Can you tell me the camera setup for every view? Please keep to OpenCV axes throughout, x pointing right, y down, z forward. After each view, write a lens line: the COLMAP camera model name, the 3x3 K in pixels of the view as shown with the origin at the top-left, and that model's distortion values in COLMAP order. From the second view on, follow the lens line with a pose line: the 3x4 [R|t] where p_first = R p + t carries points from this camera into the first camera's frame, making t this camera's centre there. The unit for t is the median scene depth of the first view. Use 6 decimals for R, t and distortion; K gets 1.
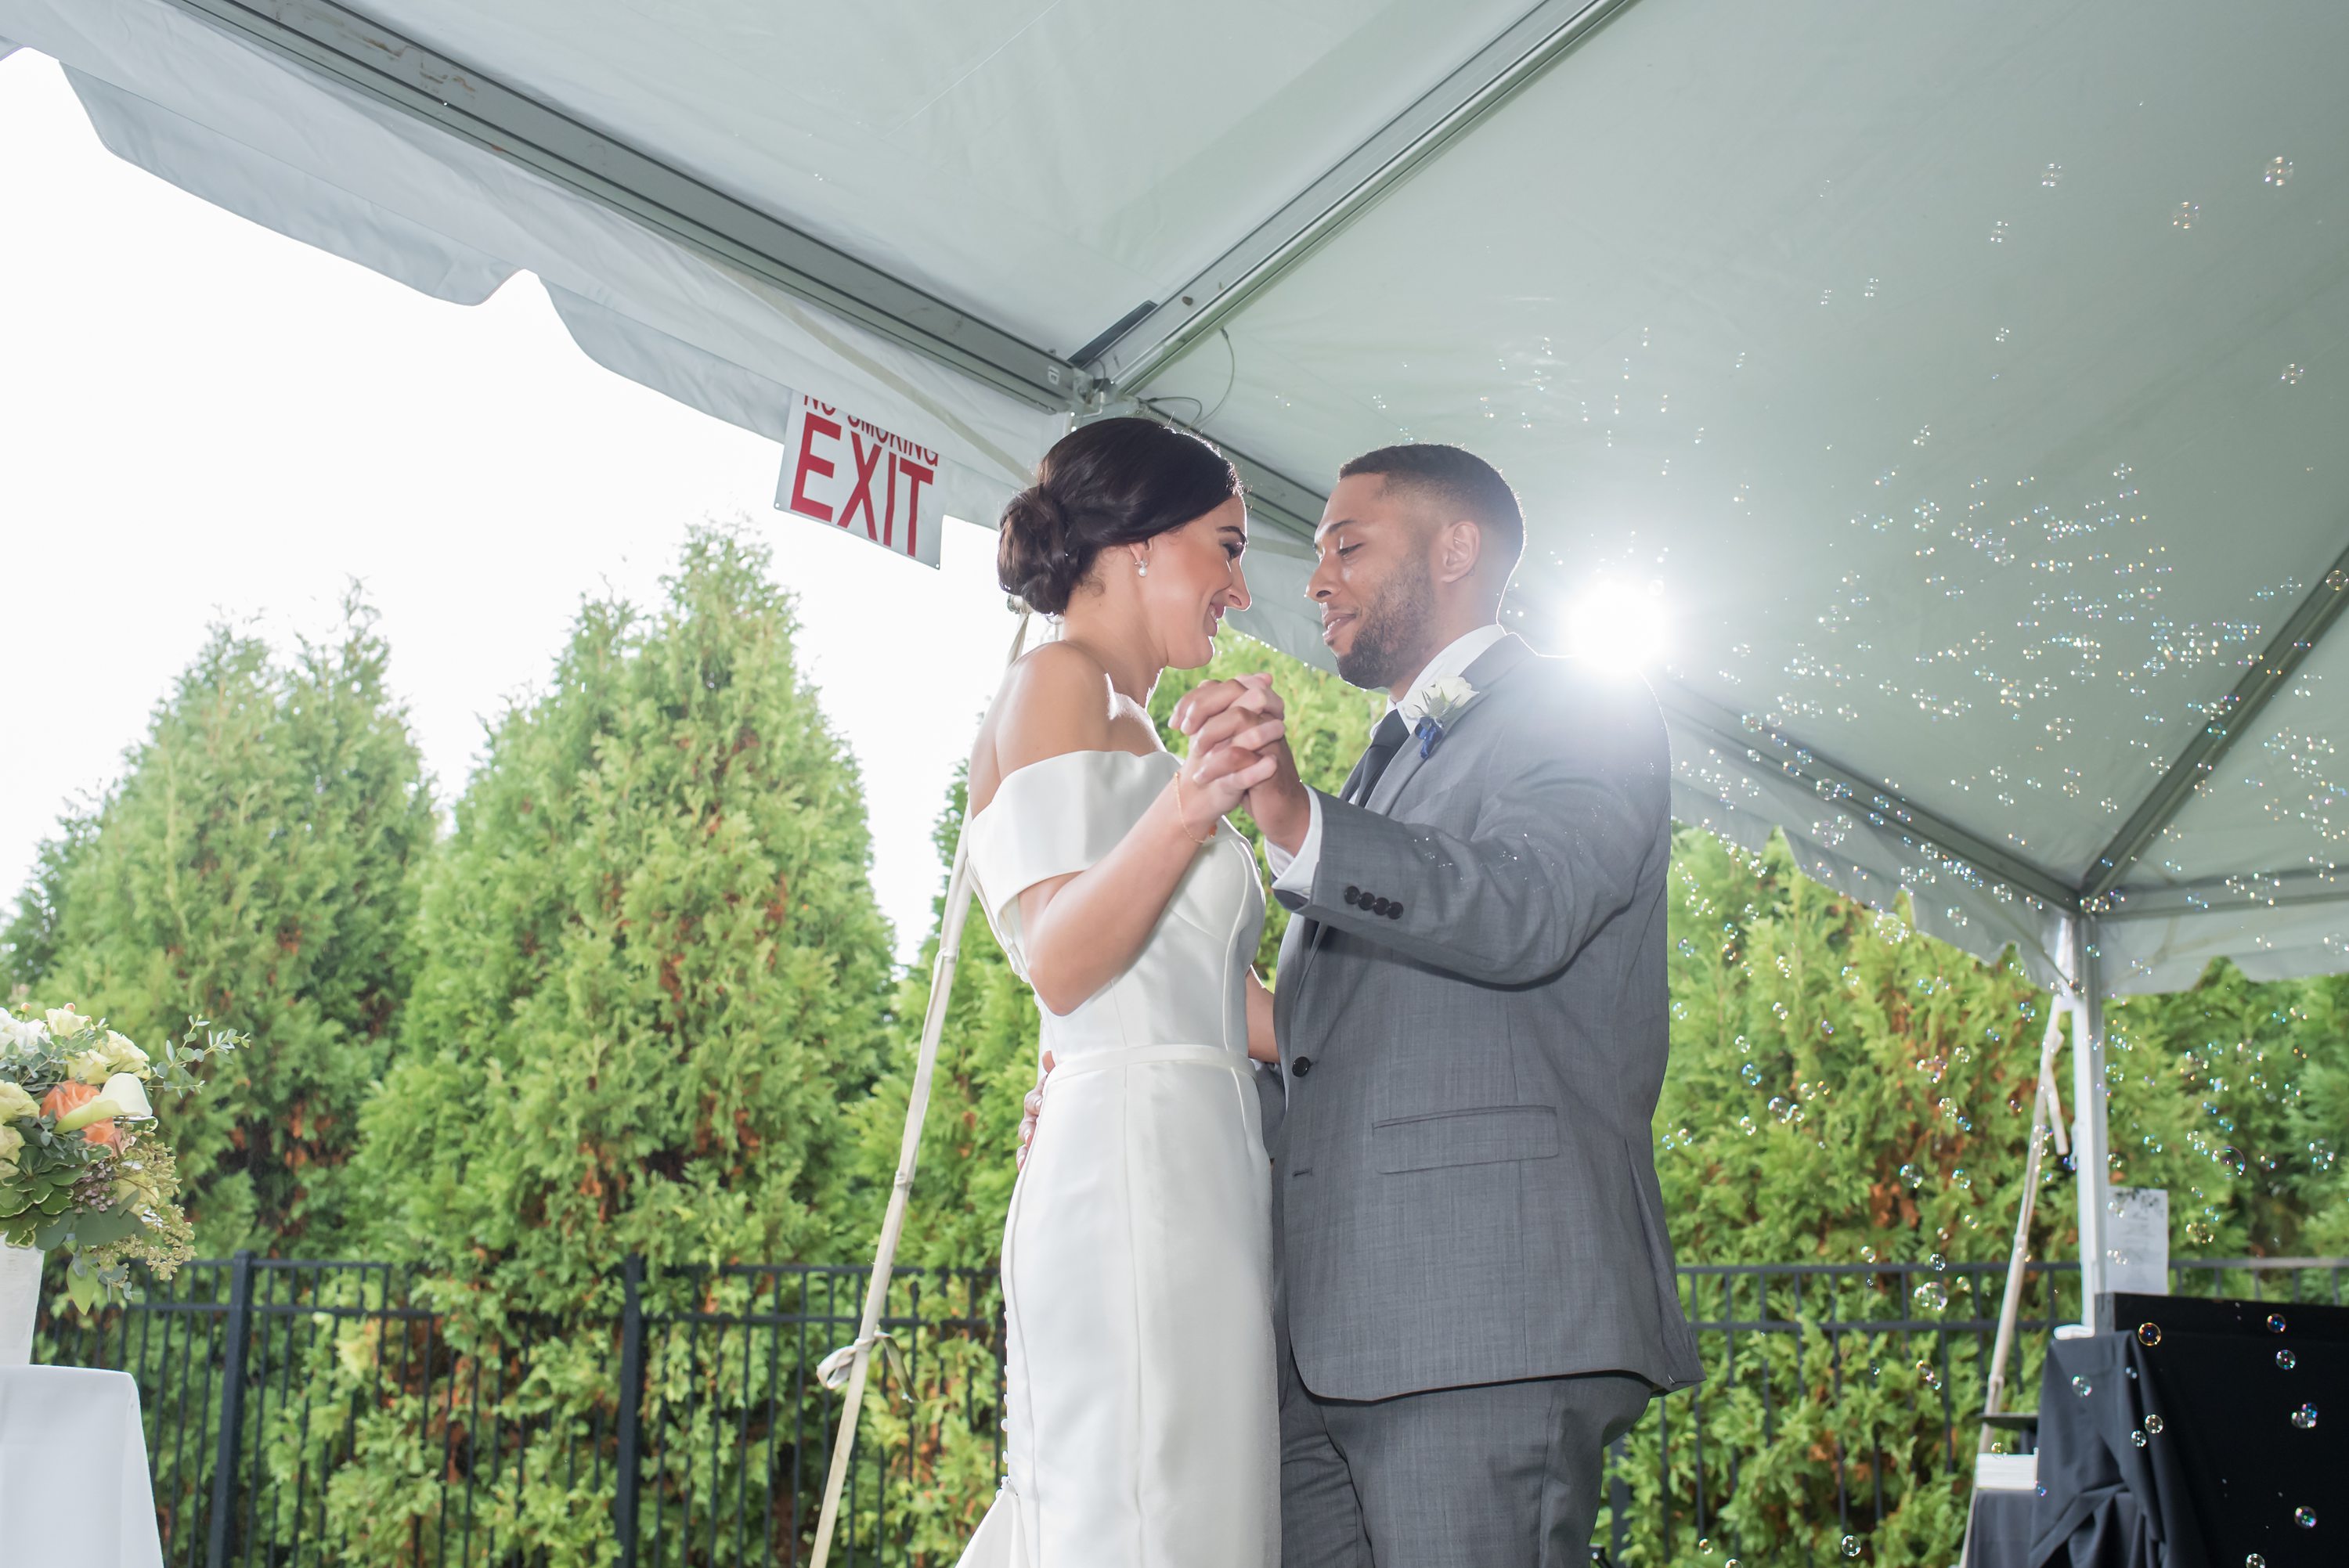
lens RADIAL K [[2904.9, 0, 1174.5], [0, 2904.9, 784.0], [0, 0, 1]] dist [-0.091090, 0.071115]
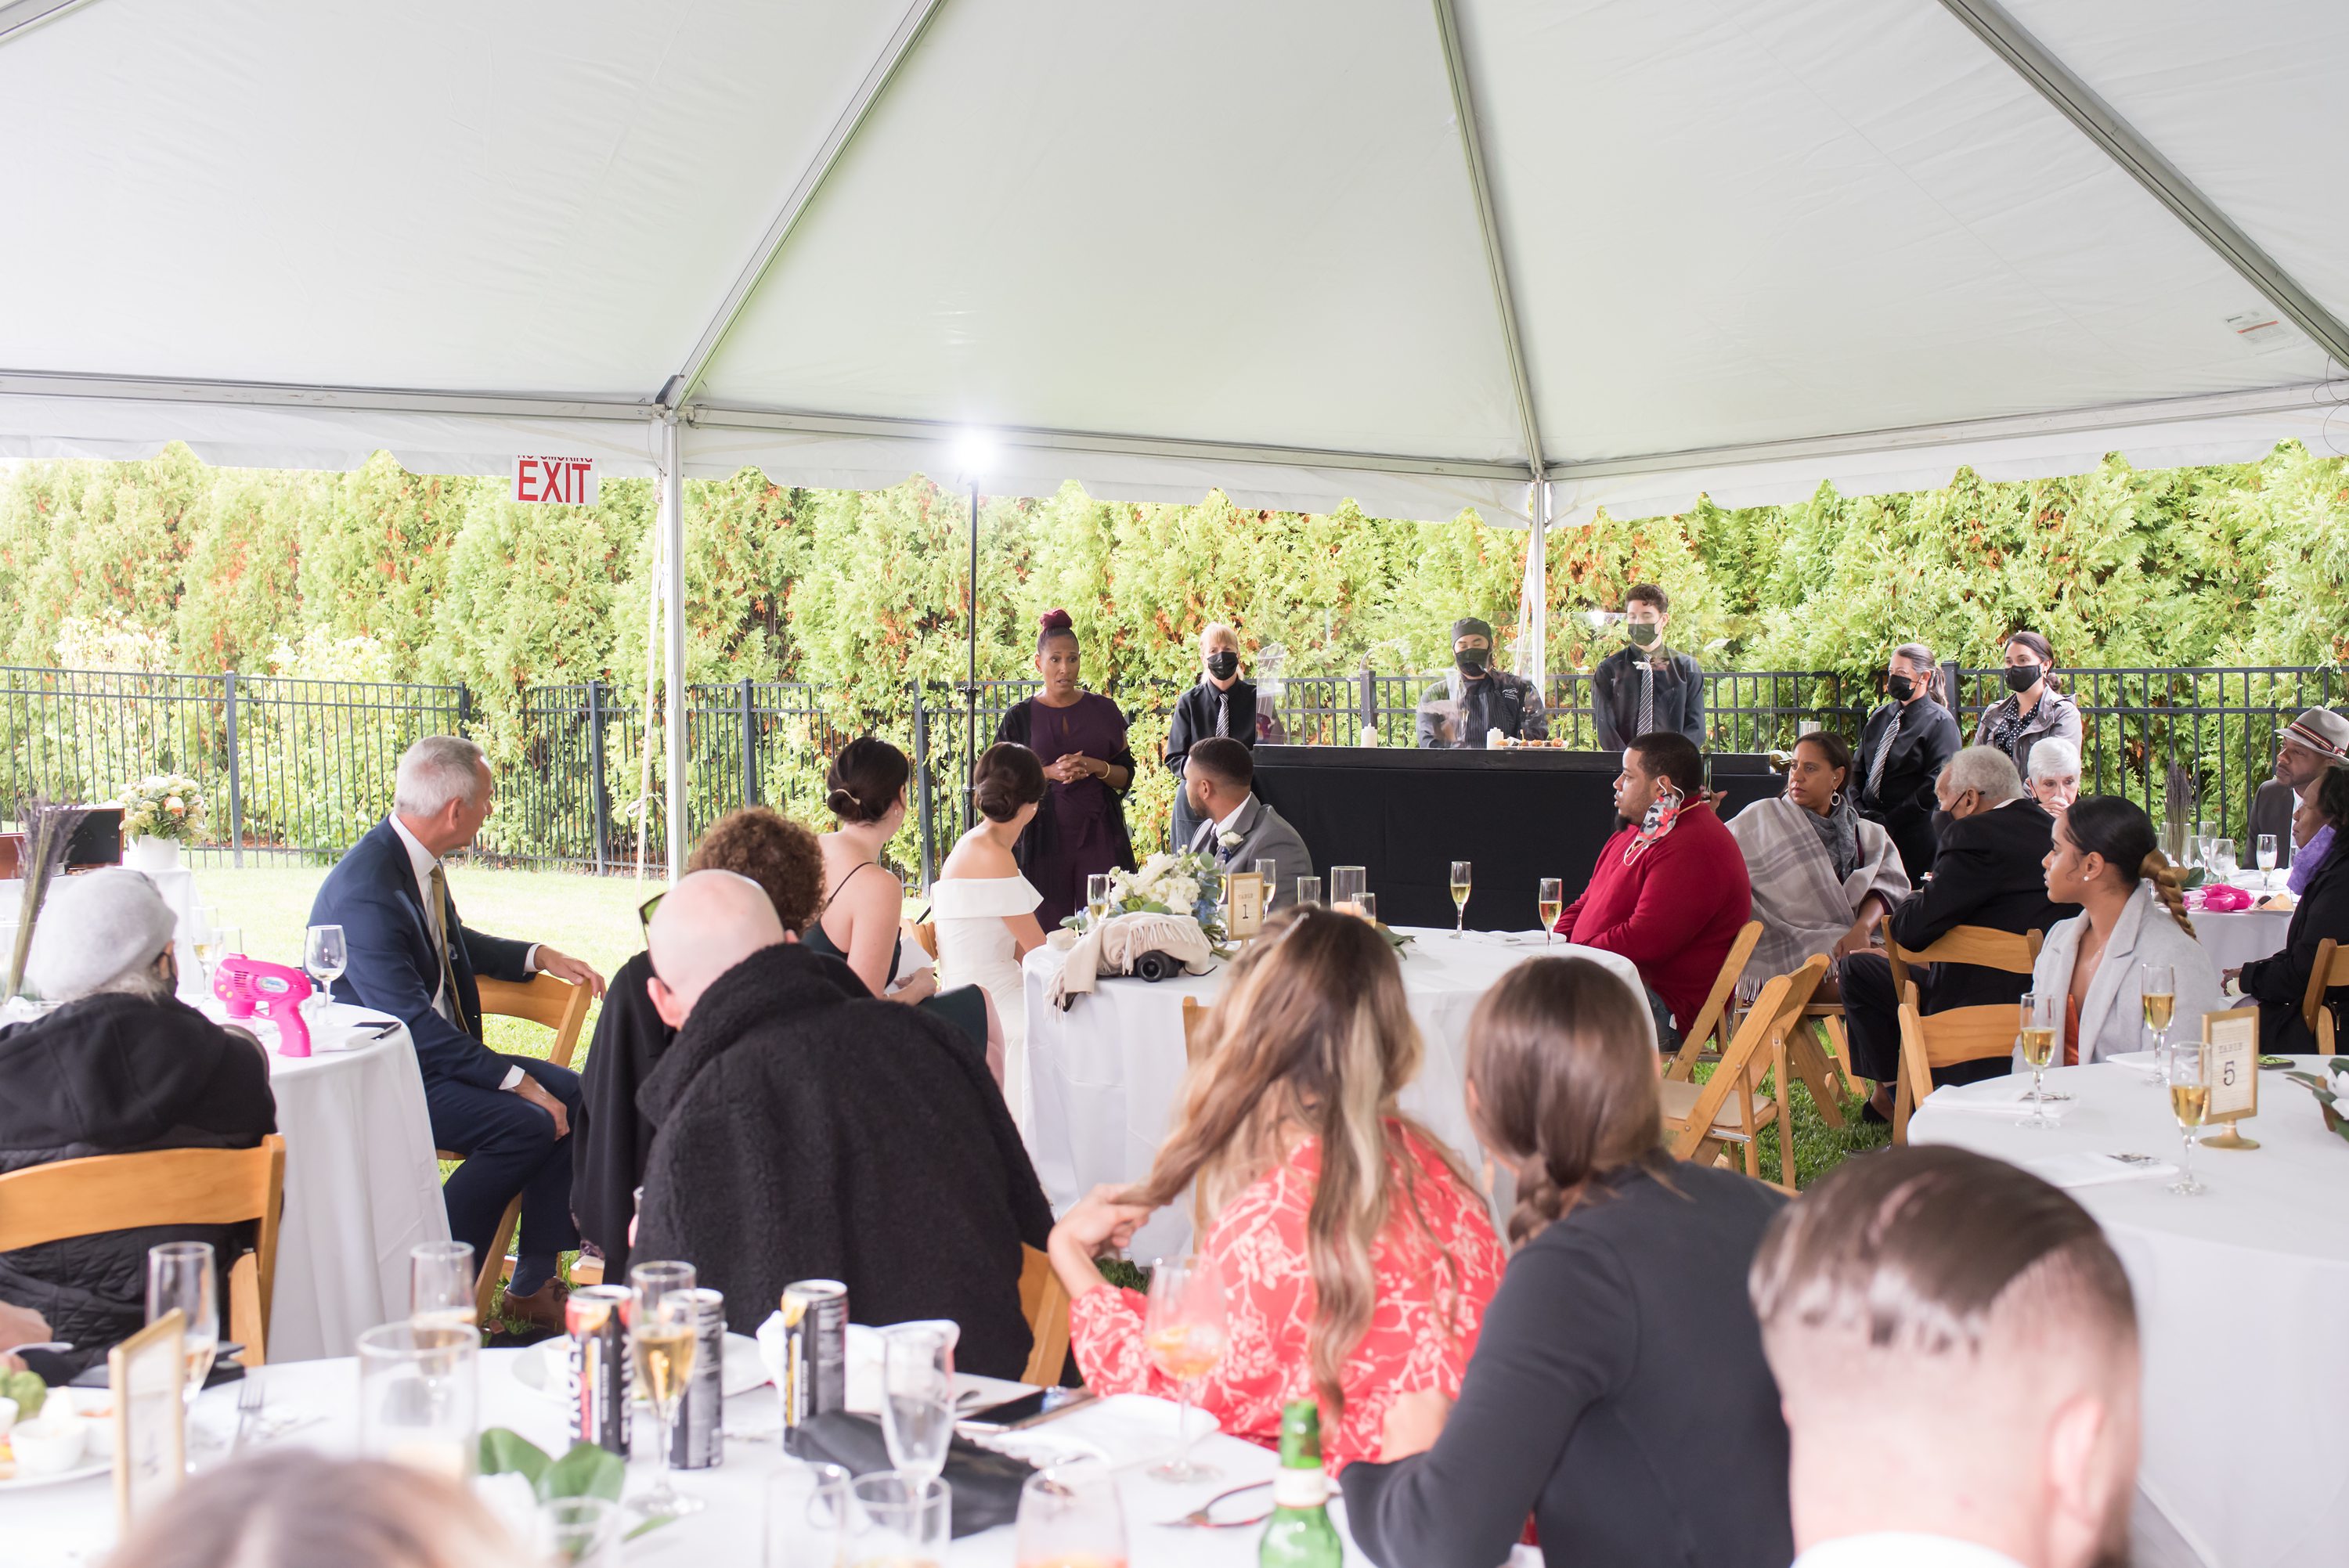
lens RADIAL K [[2619.9, 0, 1180.6], [0, 2619.9, 822.7], [0, 0, 1]] dist [-0.086616, 0.037035]
pose [[0.934937, -0.022658, -0.354088, 0.541769], [0.122368, 0.957321, 0.261845, -0.155558], [0.333043, -0.288138, 0.897808, -0.426012]]
